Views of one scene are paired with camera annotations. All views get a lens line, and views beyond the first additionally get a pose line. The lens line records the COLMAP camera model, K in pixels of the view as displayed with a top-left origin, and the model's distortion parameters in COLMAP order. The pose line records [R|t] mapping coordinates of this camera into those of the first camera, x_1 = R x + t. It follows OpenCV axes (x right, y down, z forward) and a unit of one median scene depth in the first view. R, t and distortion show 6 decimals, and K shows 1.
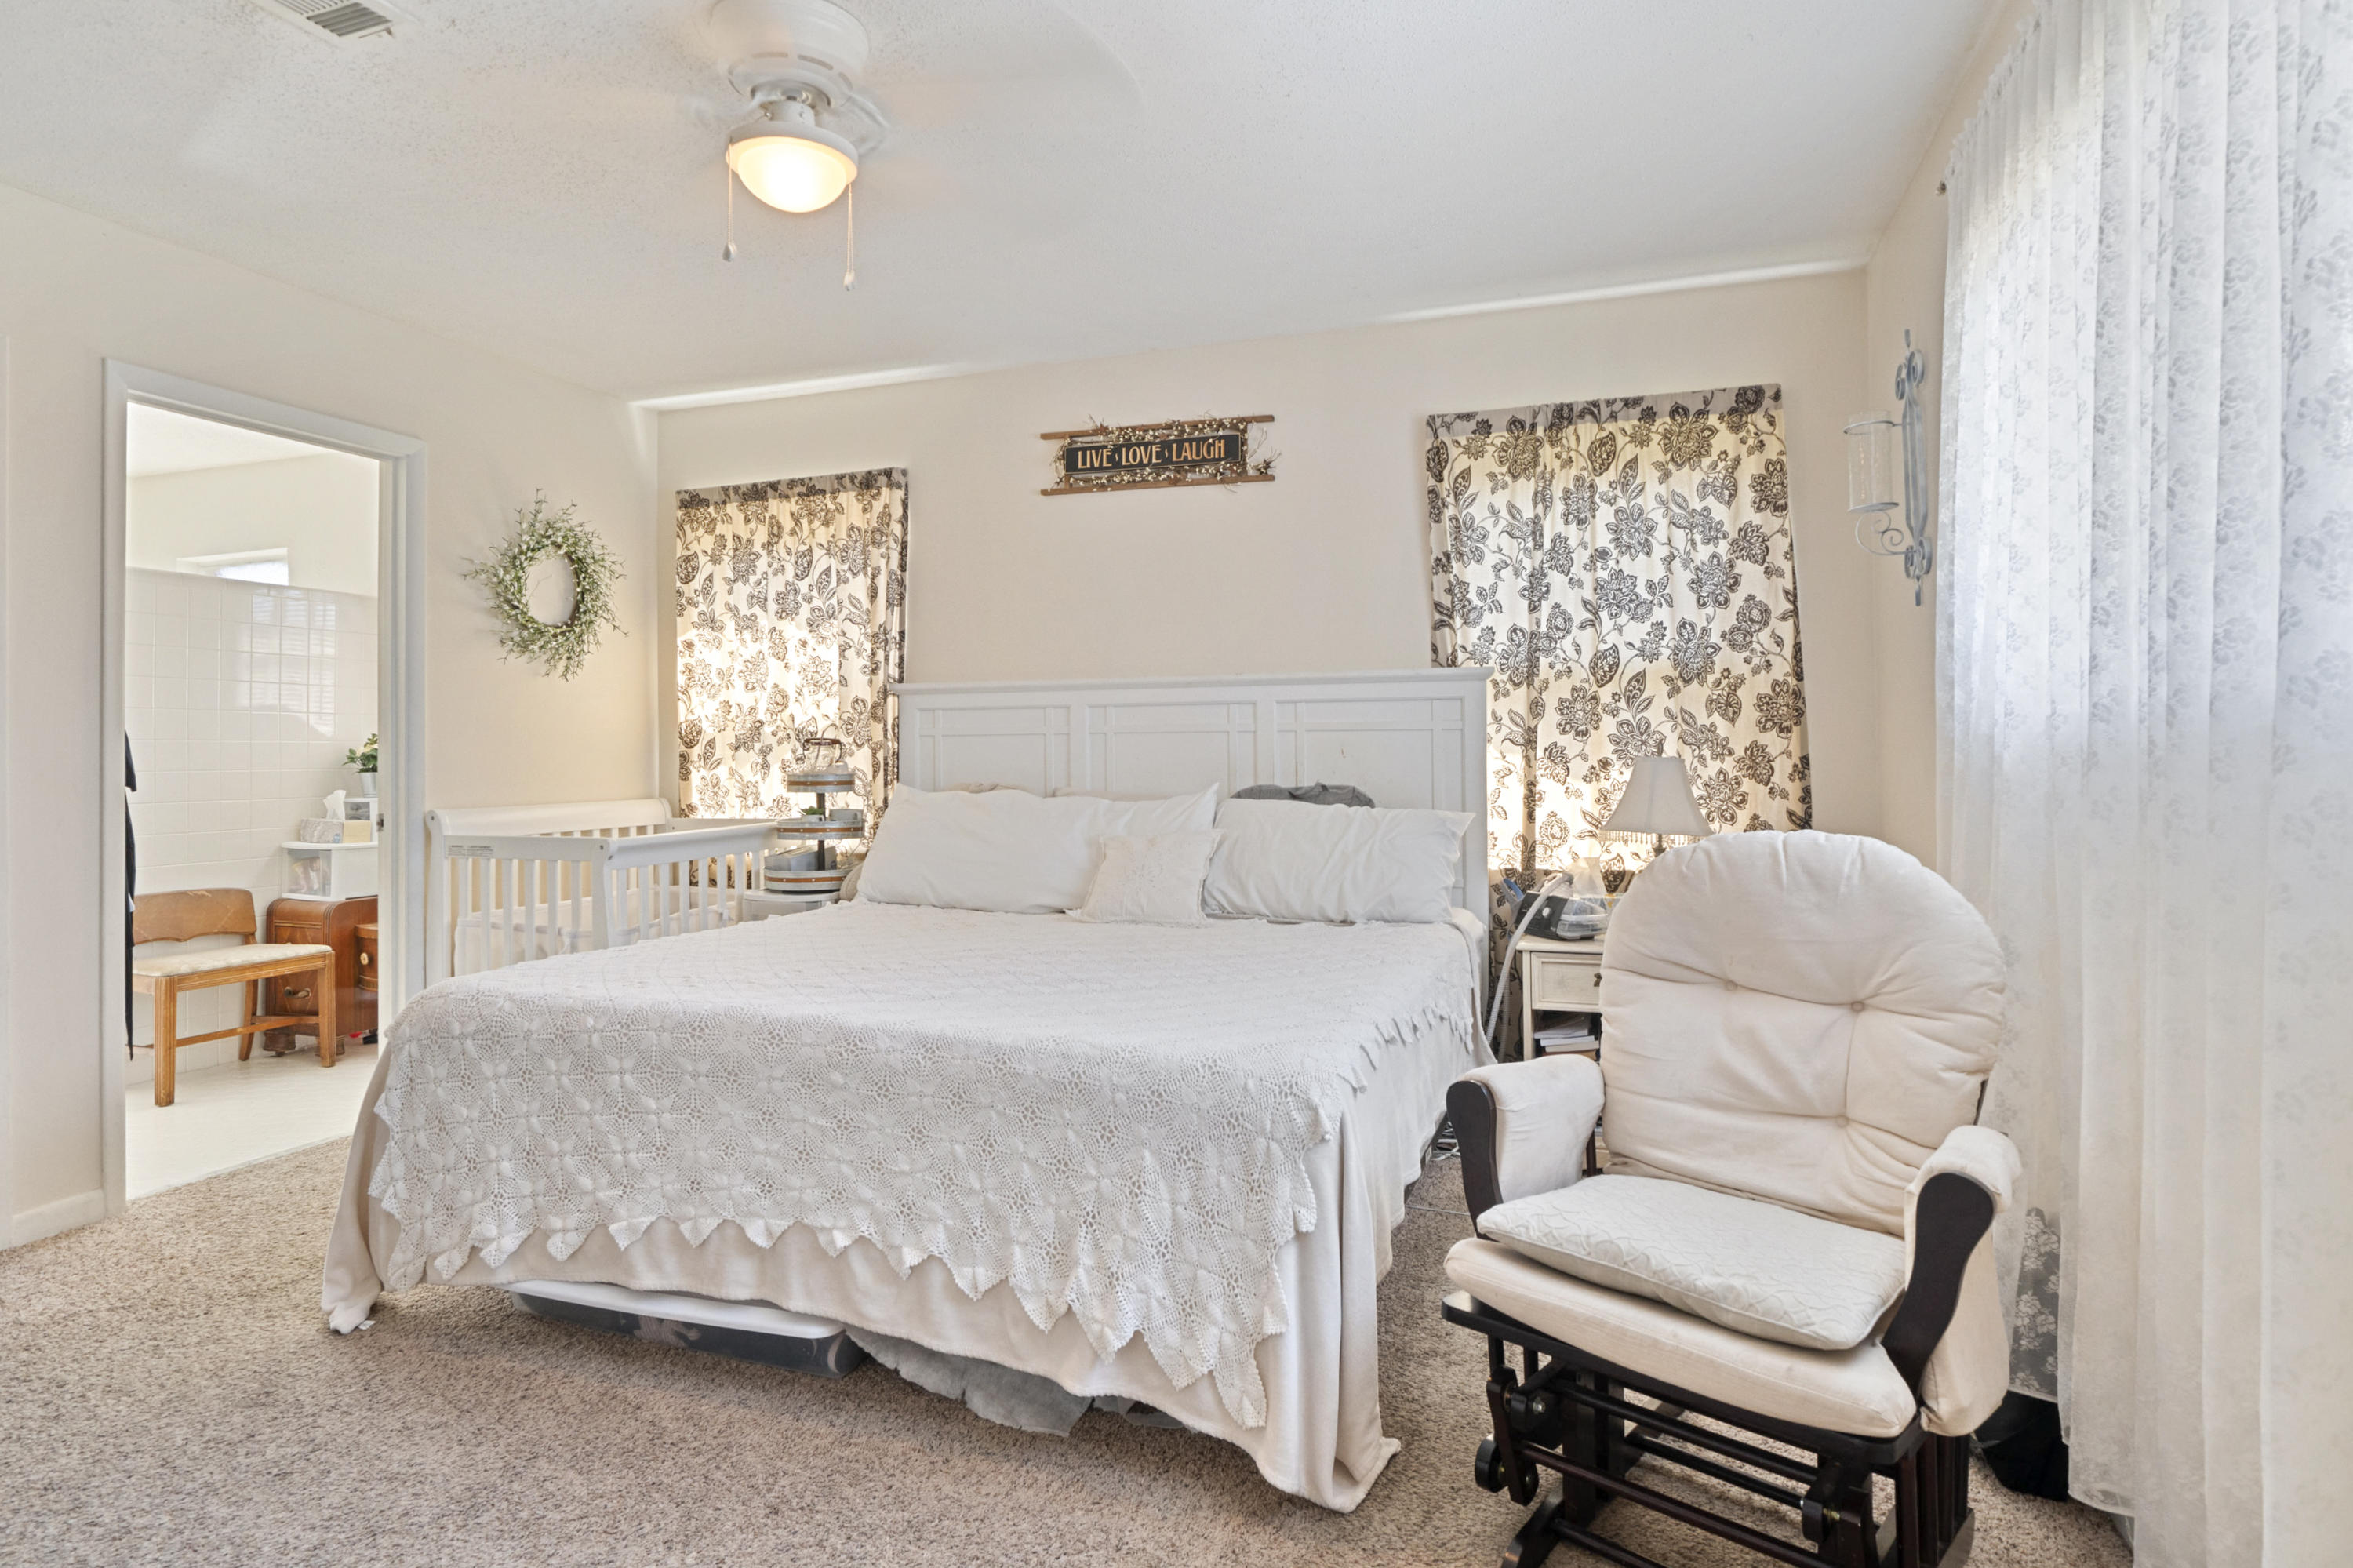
lens RADIAL K [[1232.1, 0, 1176.5], [0, 1232.1, 784.0], [0, 0, 1]] dist [-0.003373, -0.001241]
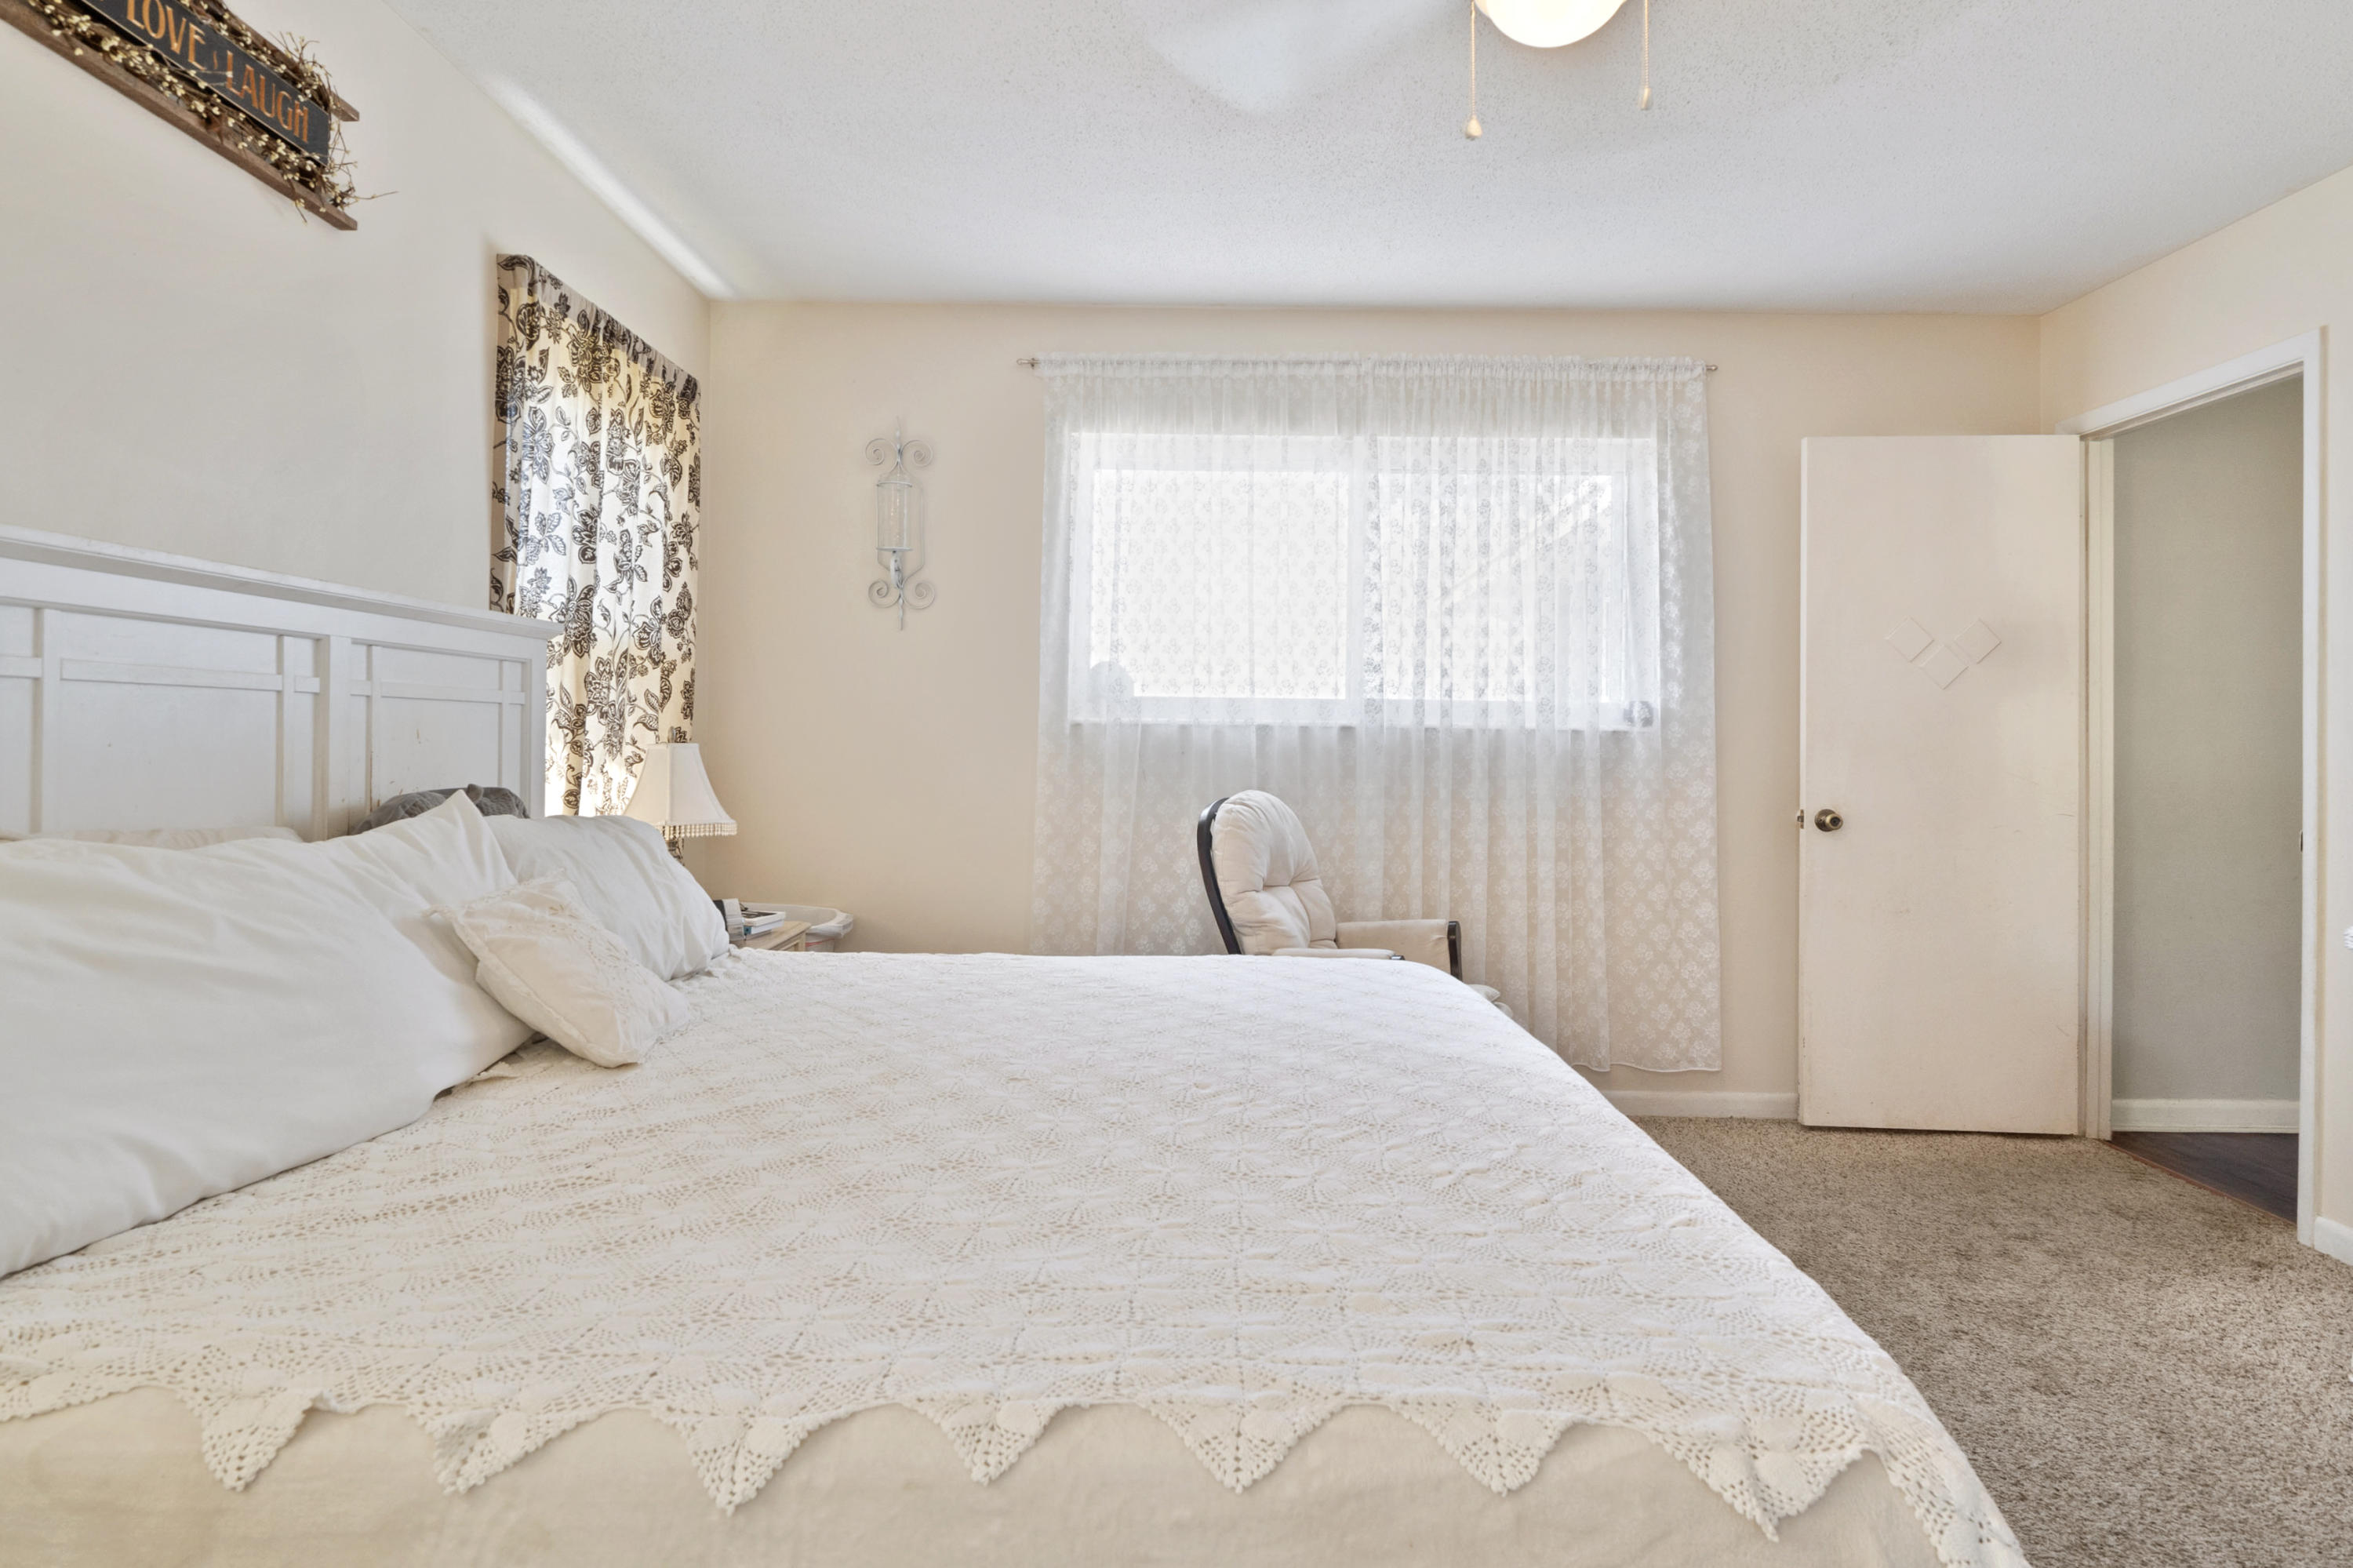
lens RADIAL K [[1232.1, 0, 1176.5], [0, 1232.1, 784.0], [0, 0, 1]] dist [-0.003373, -0.001241]
pose [[-0.313950, -0.035294, 0.948783, -0.582848], [0.003168, 0.999264, 0.038220, -0.022636], [-0.949434, 0.015005, -0.313607, 0.860111]]
